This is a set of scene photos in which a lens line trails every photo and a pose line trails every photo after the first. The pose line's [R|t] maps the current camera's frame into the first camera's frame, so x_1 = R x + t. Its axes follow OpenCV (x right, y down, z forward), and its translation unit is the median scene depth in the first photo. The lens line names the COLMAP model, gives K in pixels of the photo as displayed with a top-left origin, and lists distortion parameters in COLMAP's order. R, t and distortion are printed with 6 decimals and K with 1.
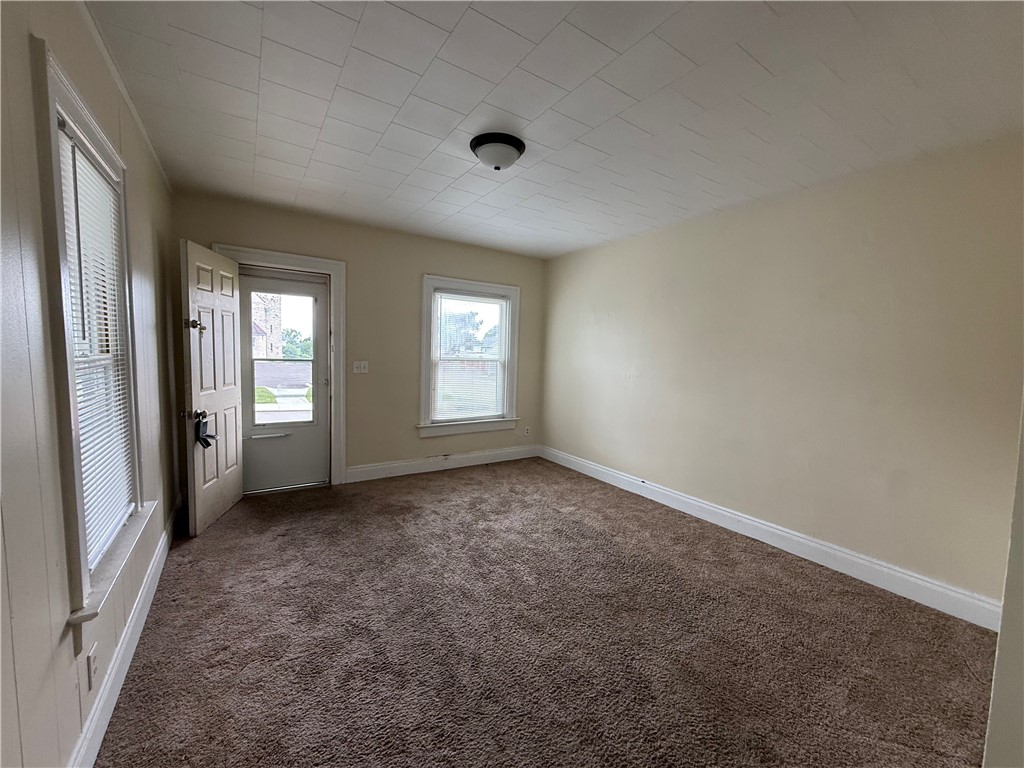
lens RADIAL K [[407.8, 0, 511.8], [0, 407.8, 384.2], [0, 0, 1]] dist [-0.001007, 0.000085]
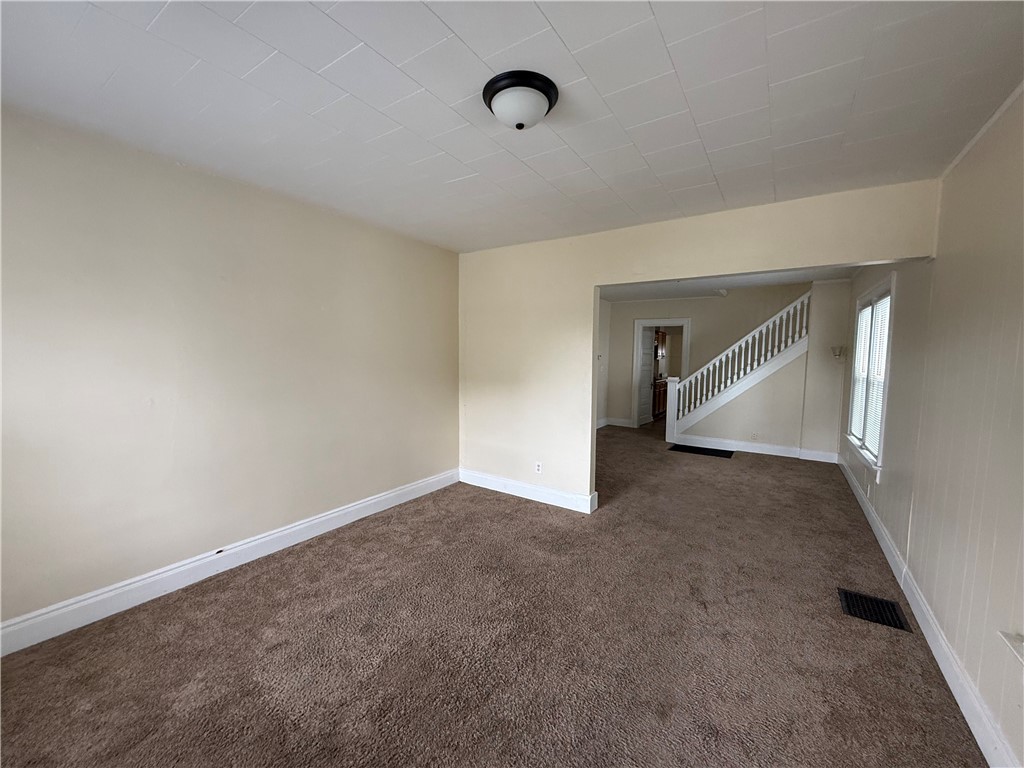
lens RADIAL K [[407.8, 0, 509.7], [0, 407.8, 383.1], [0, 0, 1]] dist [-0.001007, 0.000085]
pose [[-0.385801, -0.103131, 0.916800, -0.507835], [0.053766, 0.989530, 0.133938, -0.110751], [-0.921014, 0.100966, -0.376217, 0.909139]]
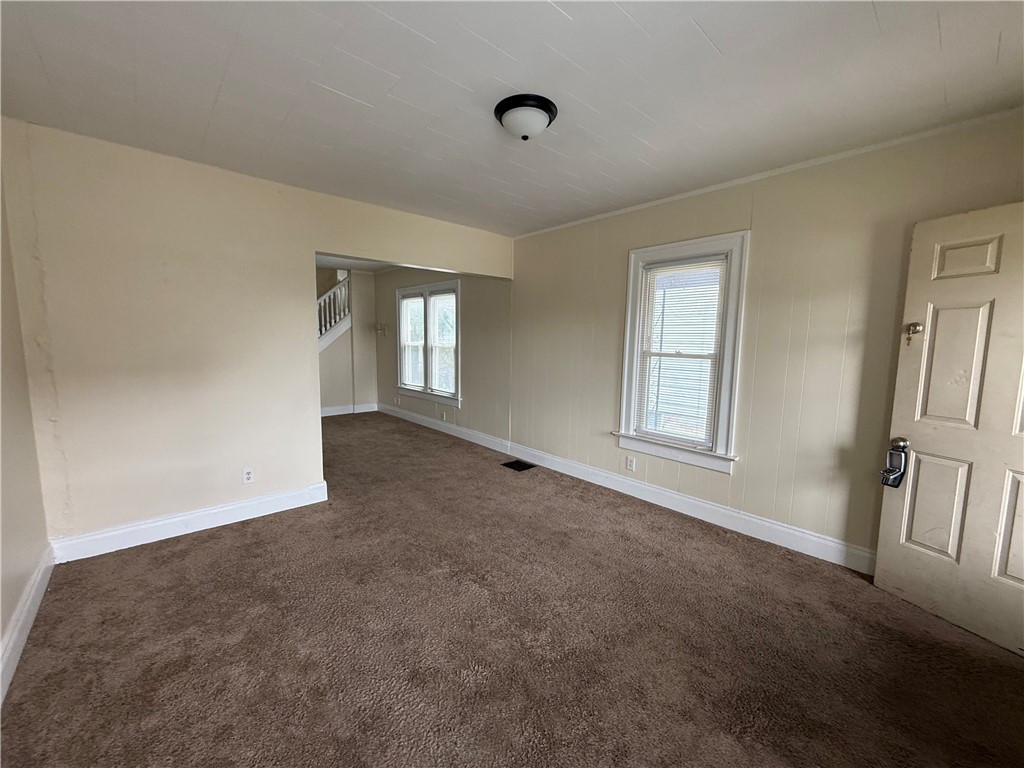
lens RADIAL K [[407.8, 0, 511.7], [0, 407.8, 381.5], [0, 0, 1]] dist [-0.001007, 0.000085]
pose [[-0.987274, -0.028587, -0.156438, 0.101358], [-0.058264, 0.980332, 0.188560, -0.114465], [0.147970, 0.195275, -0.969522, 1.342438]]
